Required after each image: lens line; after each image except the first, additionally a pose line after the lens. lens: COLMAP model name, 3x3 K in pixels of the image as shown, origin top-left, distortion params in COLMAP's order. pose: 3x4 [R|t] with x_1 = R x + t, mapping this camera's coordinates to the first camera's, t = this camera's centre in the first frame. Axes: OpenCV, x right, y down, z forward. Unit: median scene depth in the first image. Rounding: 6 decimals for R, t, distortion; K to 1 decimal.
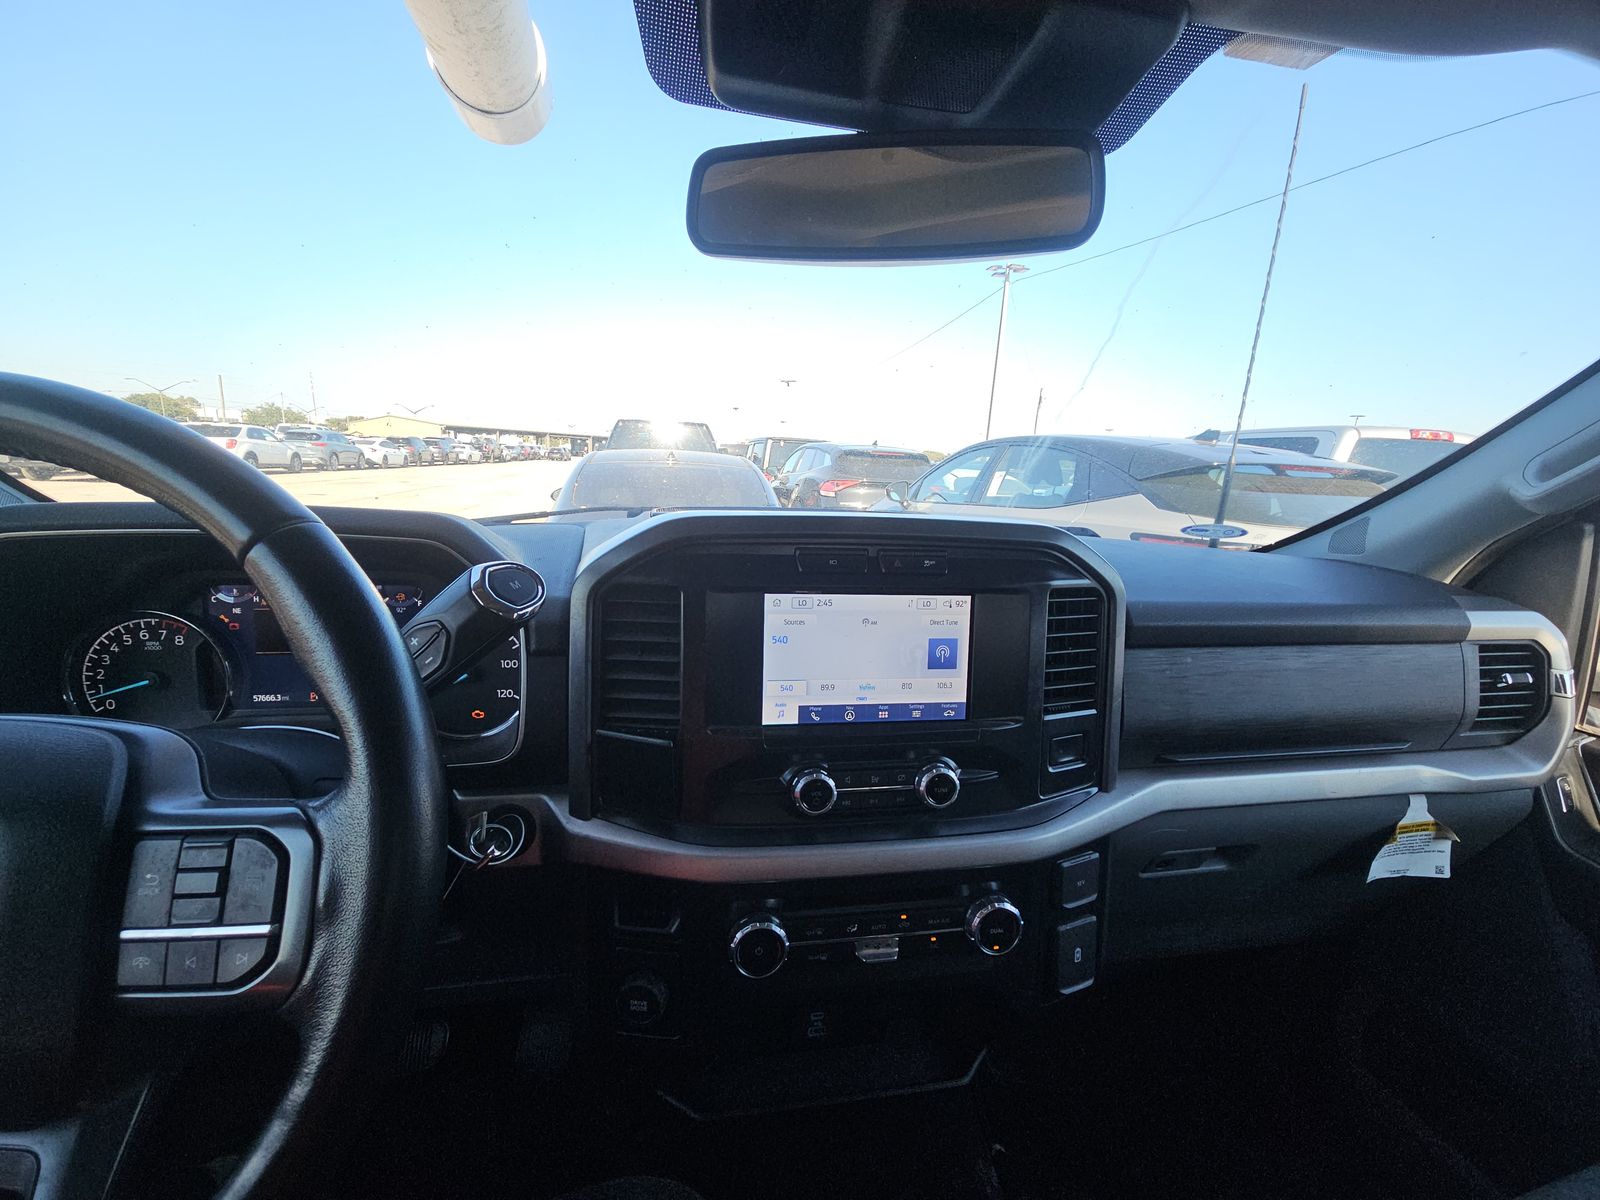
lens RADIAL K [[644.3, 0, 792.0], [0, 644.3, 596.5], [0, 0, 1]] dist [-0.003135, -0.000749]
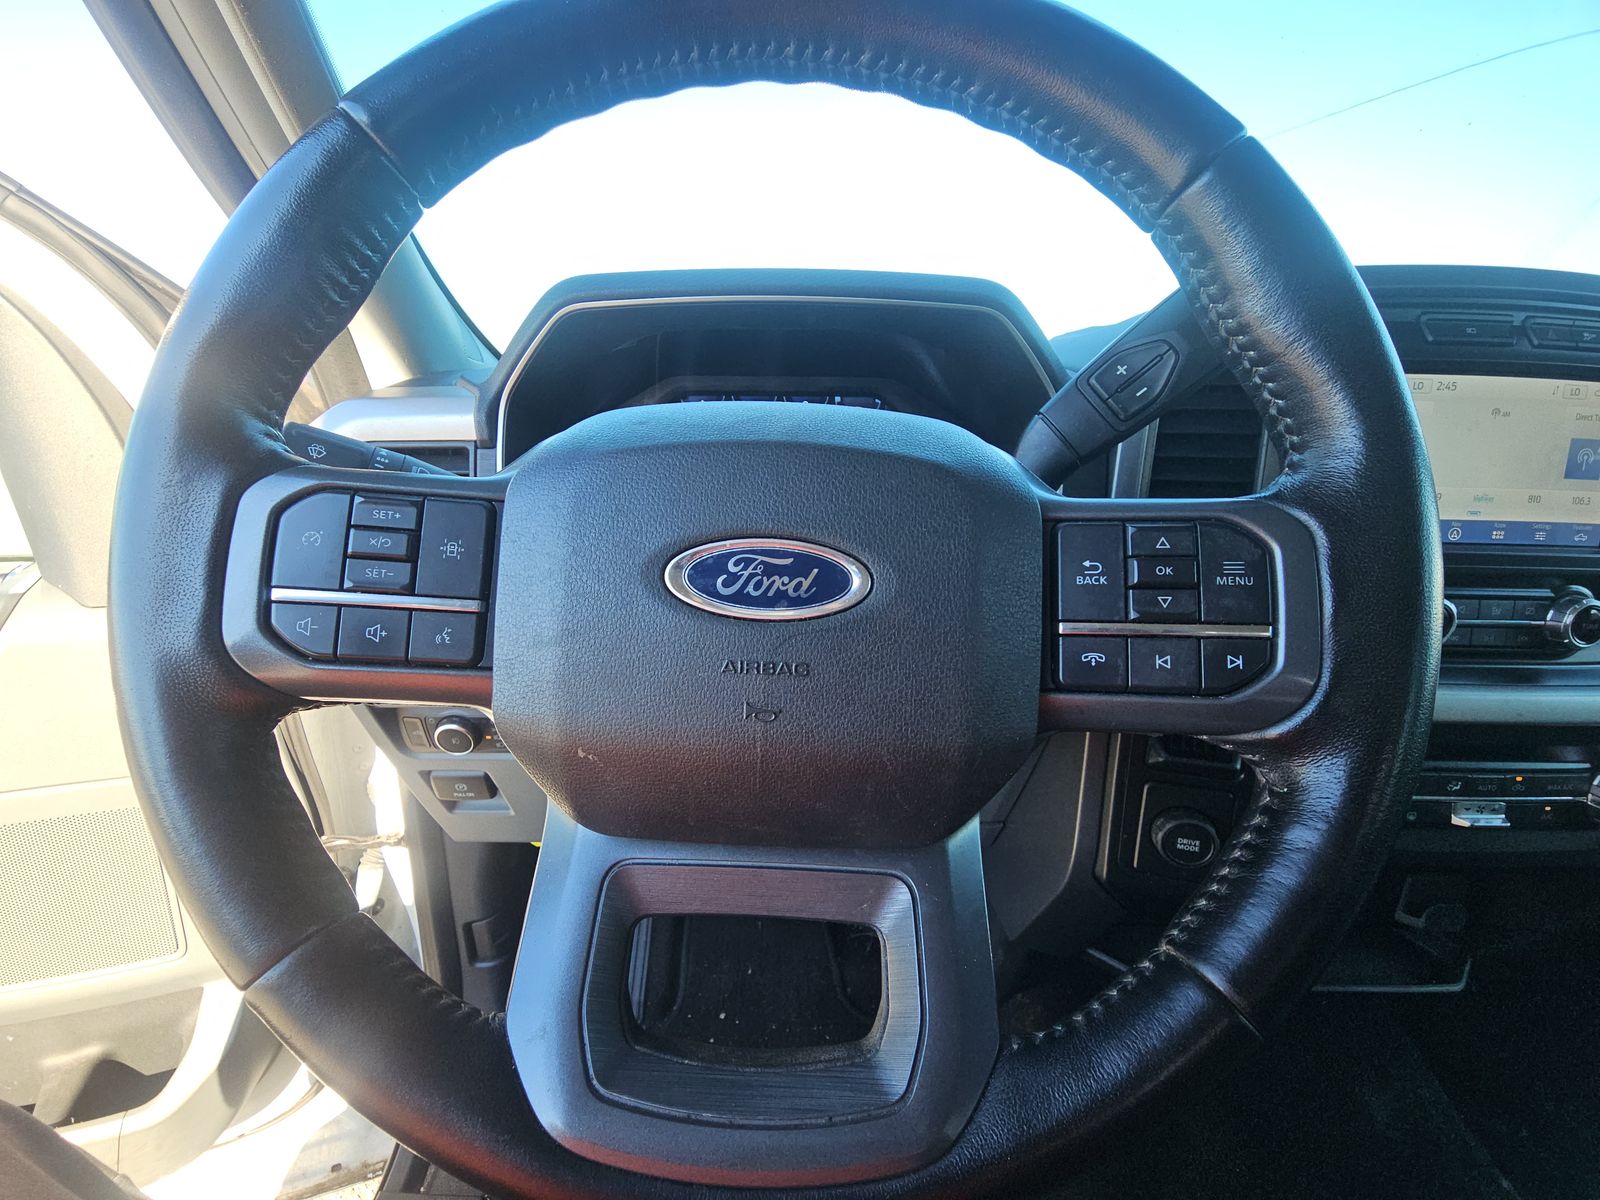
lens RADIAL K [[644.3, 0, 802.3], [0, 644.3, 605.6], [0, 0, 1]] dist [-0.003135, -0.000749]
pose [[0.982192, 0.028194, -0.185753, -0.813628], [-0.005540, 0.992593, 0.121365, 0.264706], [0.187799, -0.118174, 0.975073, 0.089713]]
